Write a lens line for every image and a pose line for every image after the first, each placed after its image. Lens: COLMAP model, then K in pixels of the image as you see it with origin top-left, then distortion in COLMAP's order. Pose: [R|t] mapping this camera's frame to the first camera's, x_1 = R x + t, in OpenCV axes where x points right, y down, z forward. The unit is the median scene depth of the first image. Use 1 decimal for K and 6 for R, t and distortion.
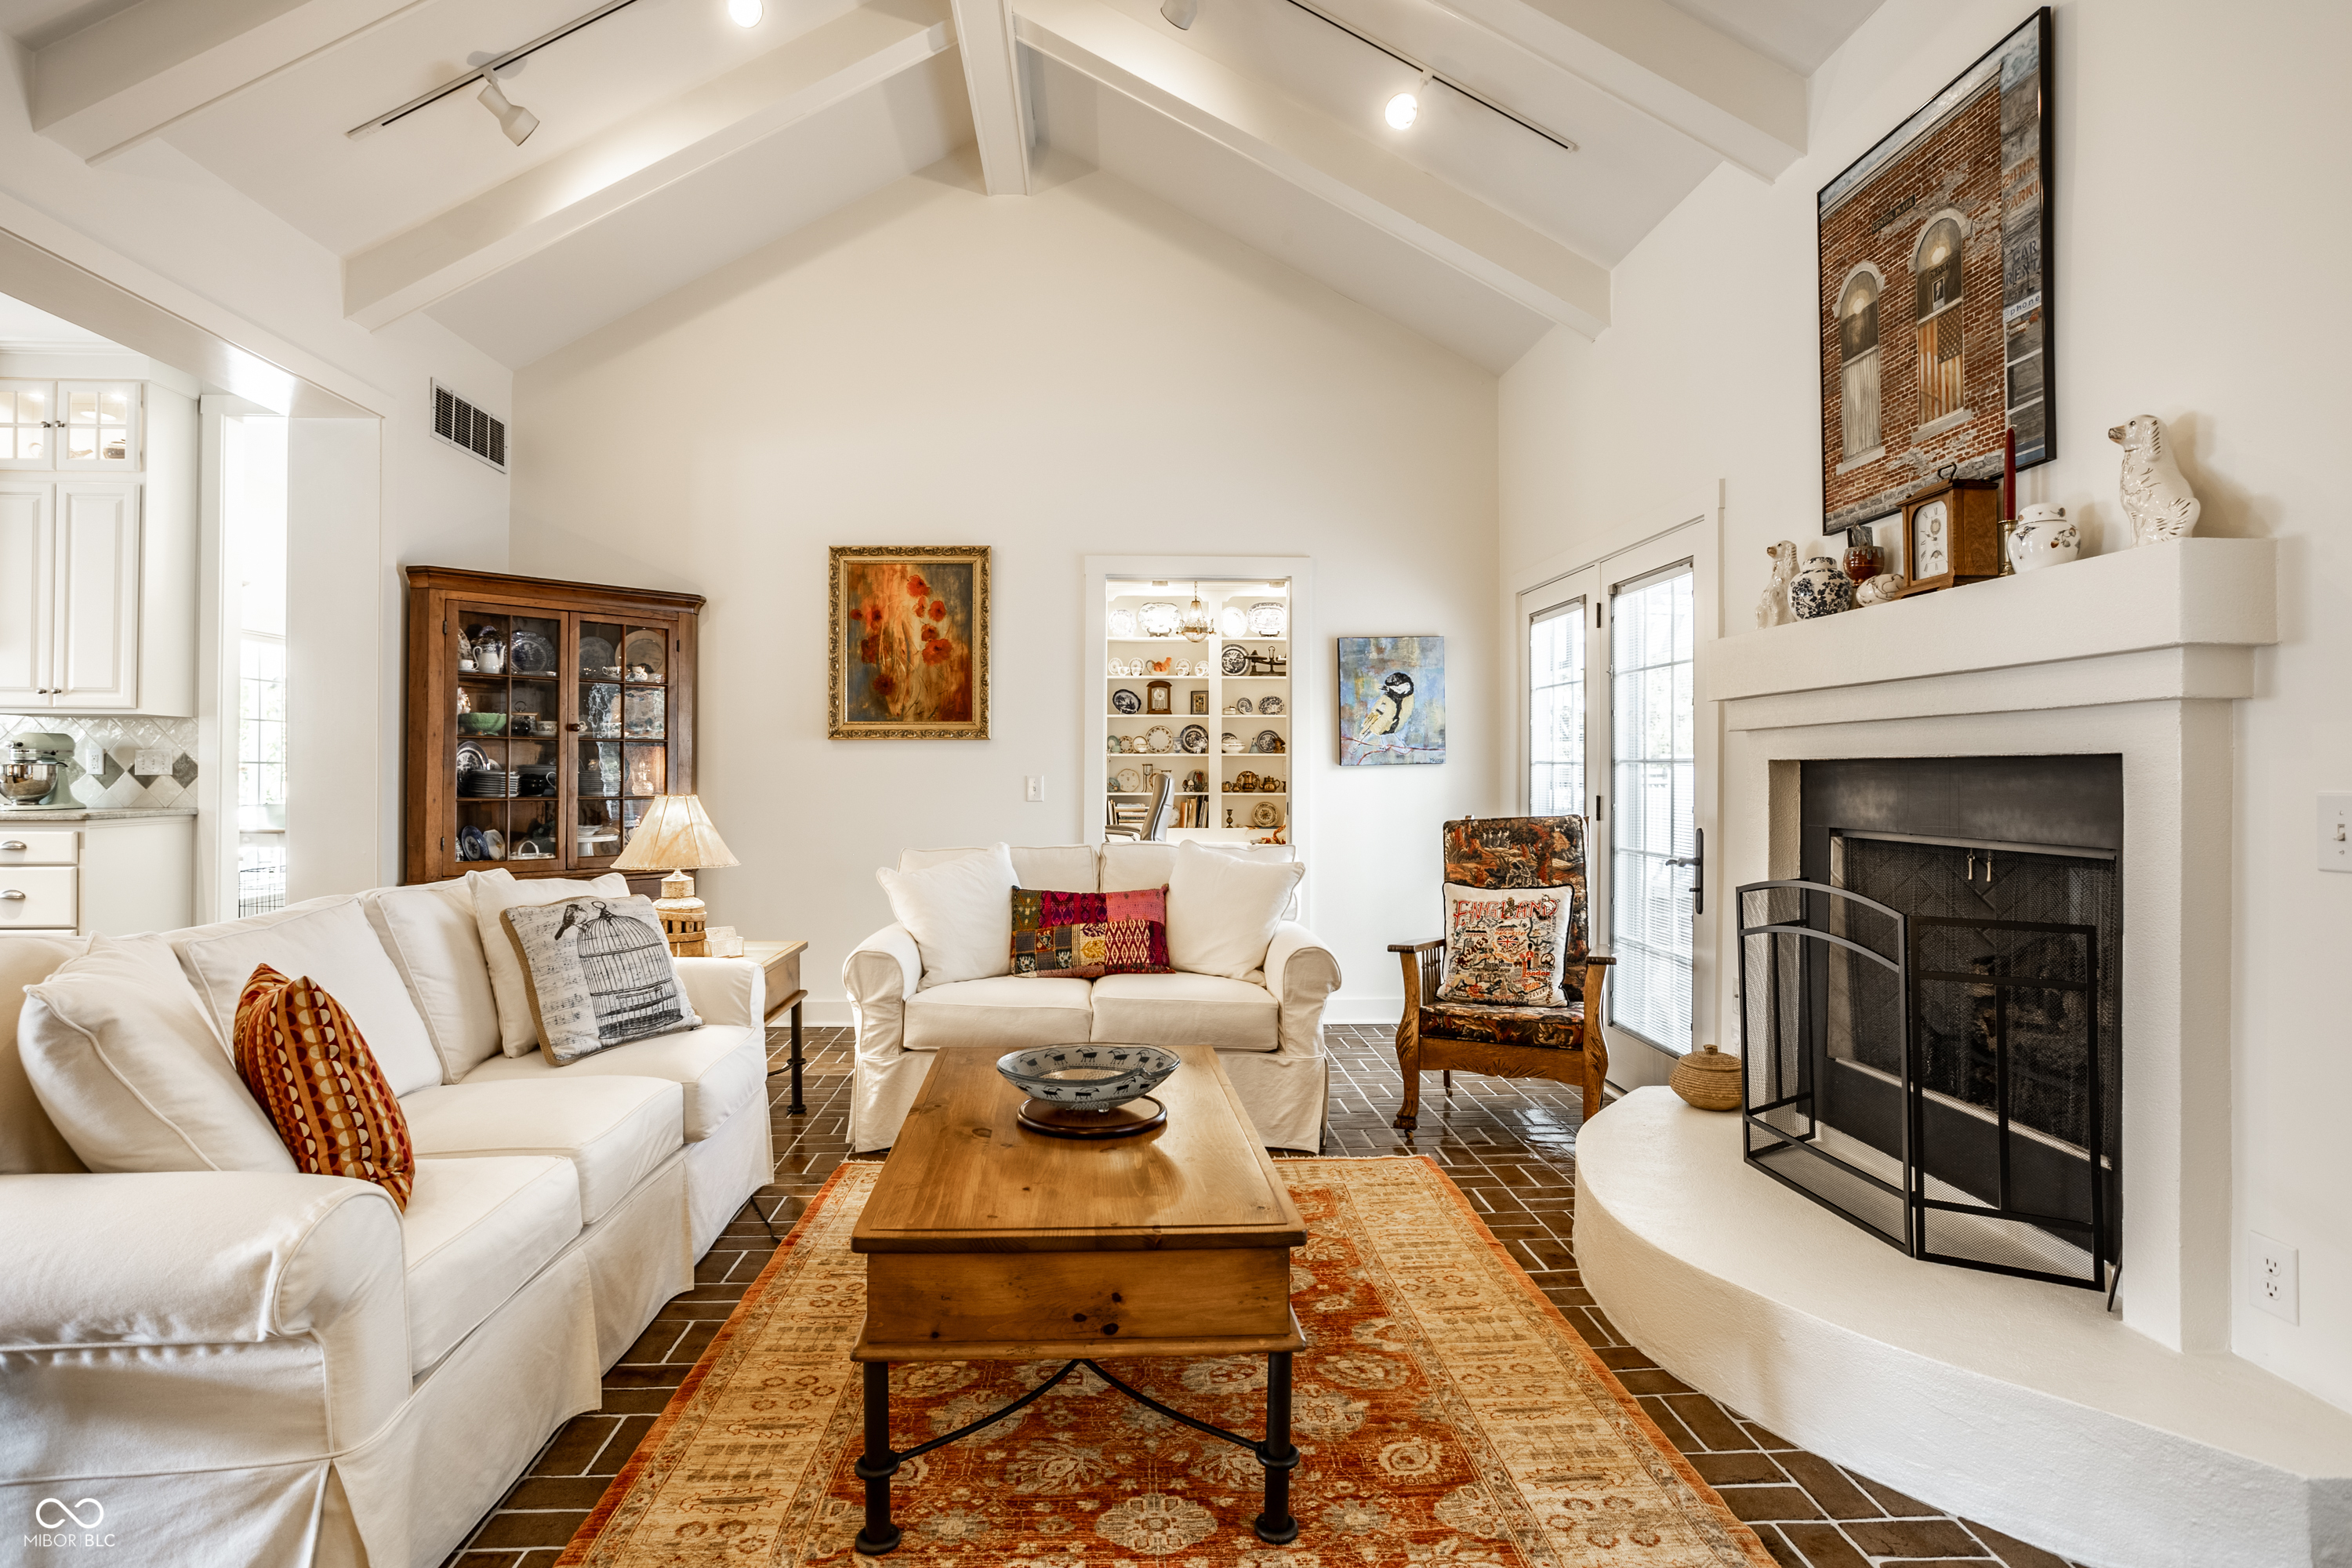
lens RADIAL K [[1330.2, 0, 1176.0], [0, 1330.2, 784.0], [0, 0, 1]] dist [-0.001980, 0.000036]
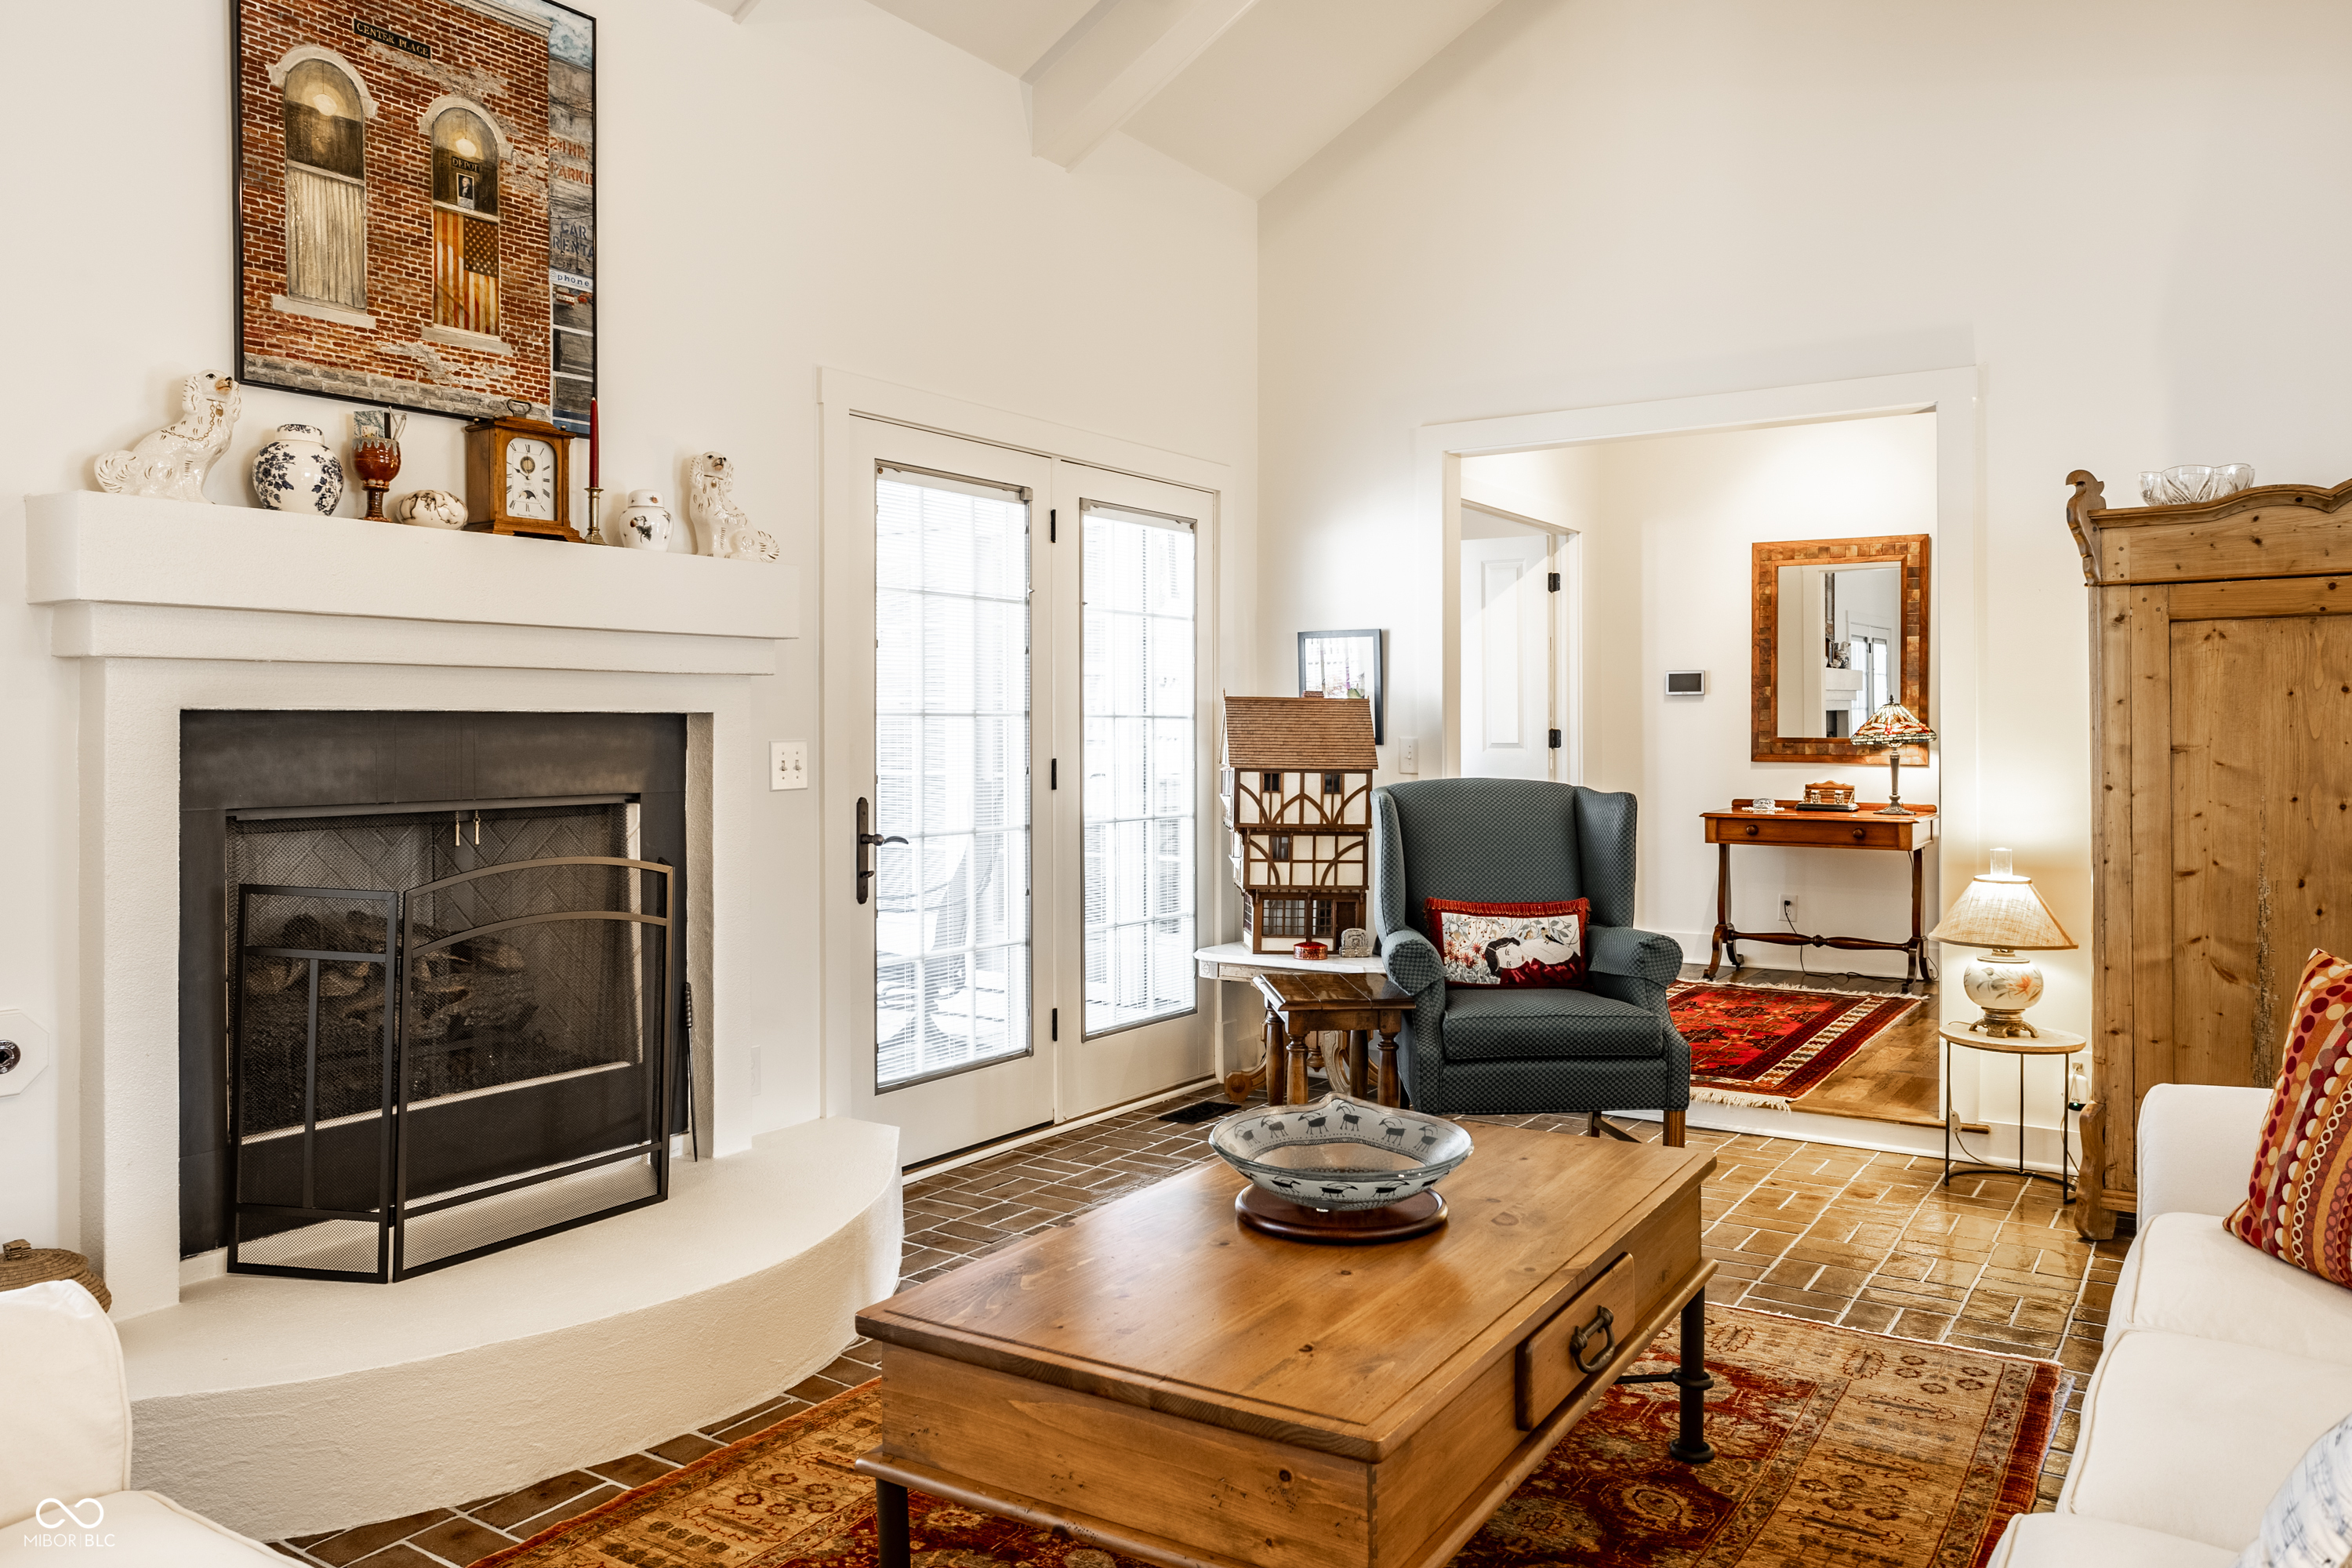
lens RADIAL K [[1676.5, 0, 1180.6], [0, 1676.5, 751.4], [0, 0, 1]] dist [0.004992, 0.002300]
pose [[-0.813866, -0.008385, 0.580992, -0.445559], [0.005564, 0.999738, 0.022223, -0.014744], [-0.581026, 0.021319, -0.813606, 1.549512]]
